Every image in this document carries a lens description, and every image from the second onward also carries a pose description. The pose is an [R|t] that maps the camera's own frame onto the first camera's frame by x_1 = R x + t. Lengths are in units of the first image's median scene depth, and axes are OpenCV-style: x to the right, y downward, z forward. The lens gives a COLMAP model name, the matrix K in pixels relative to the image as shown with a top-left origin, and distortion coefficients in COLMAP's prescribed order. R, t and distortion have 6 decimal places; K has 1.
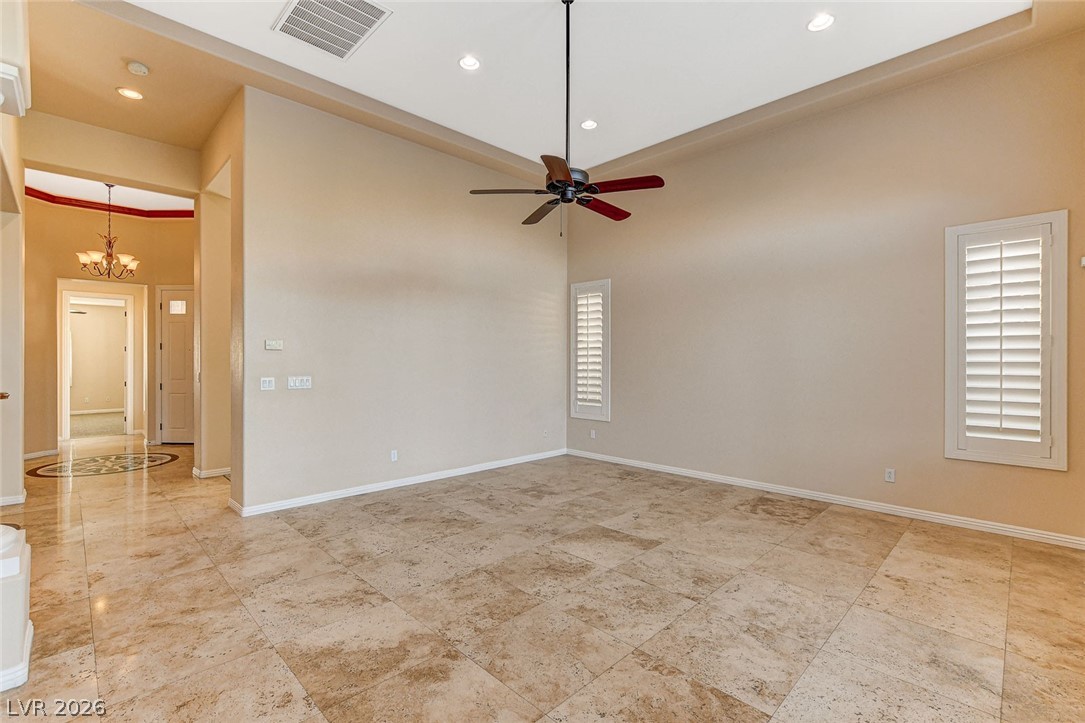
lens RADIAL K [[480.9, 0, 535.4], [0, 480.9, 360.7], [0, 0, 1]] dist [-0.005695, 0.003239]
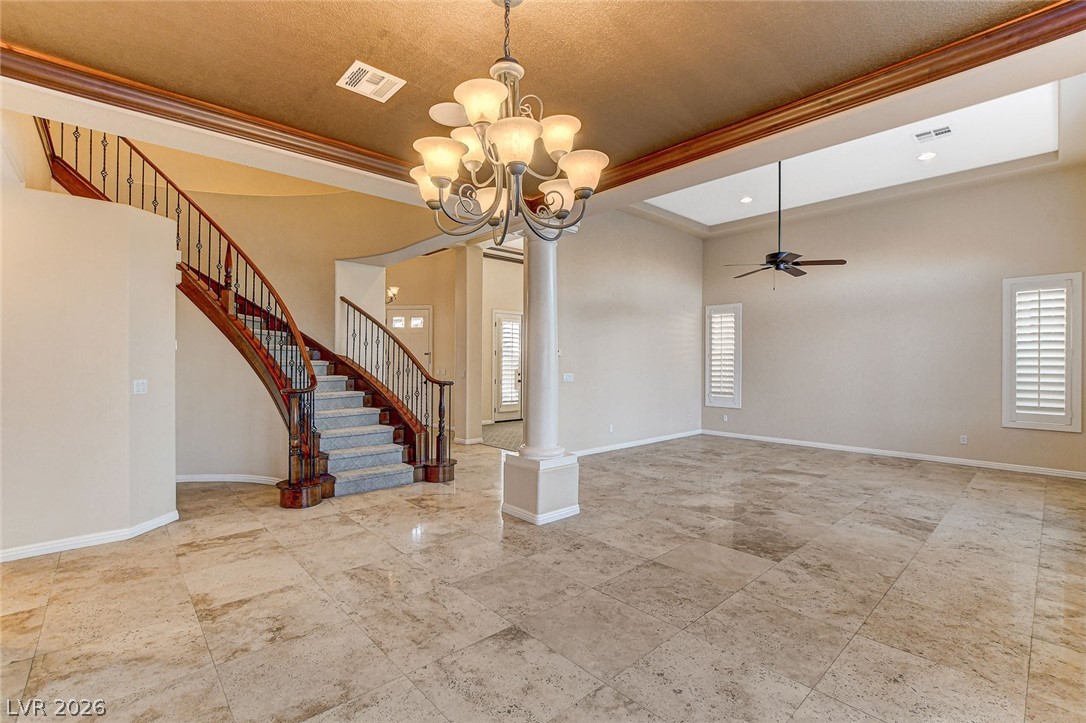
lens RADIAL K [[481.3, 0, 543.1], [0, 481.3, 361.7], [0, 0, 1]] dist [-0.005695, 0.003239]
pose [[0.999784, 0.003294, -0.020537, -0.639195], [-0.003348, 0.999991, -0.002625, 0.000073], [0.020529, 0.002693, 0.999786, -0.623540]]
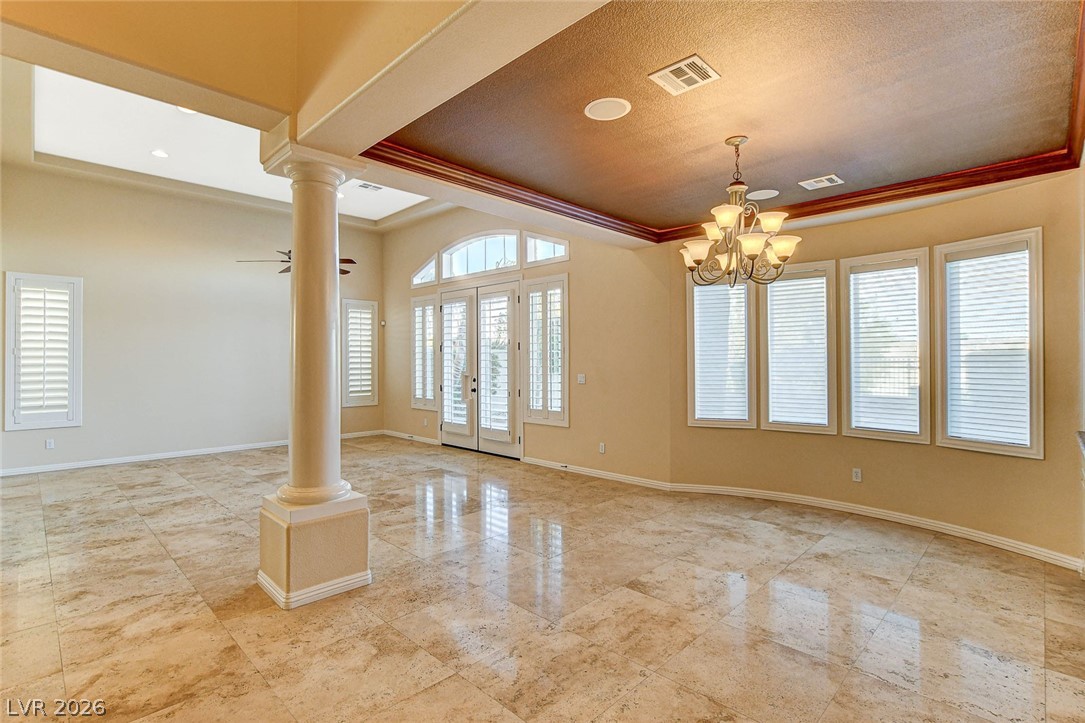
lens RADIAL K [[503.3, 0, 536.7], [0, 503.3, 361.9], [0, 0, 1]] dist [0.003772, 0.000347]
pose [[-0.024911, 0.004052, 0.999681, -1.505098], [-0.002278, 0.999989, -0.004110, 0.001994], [-0.999687, -0.002379, -0.024902, 0.197672]]
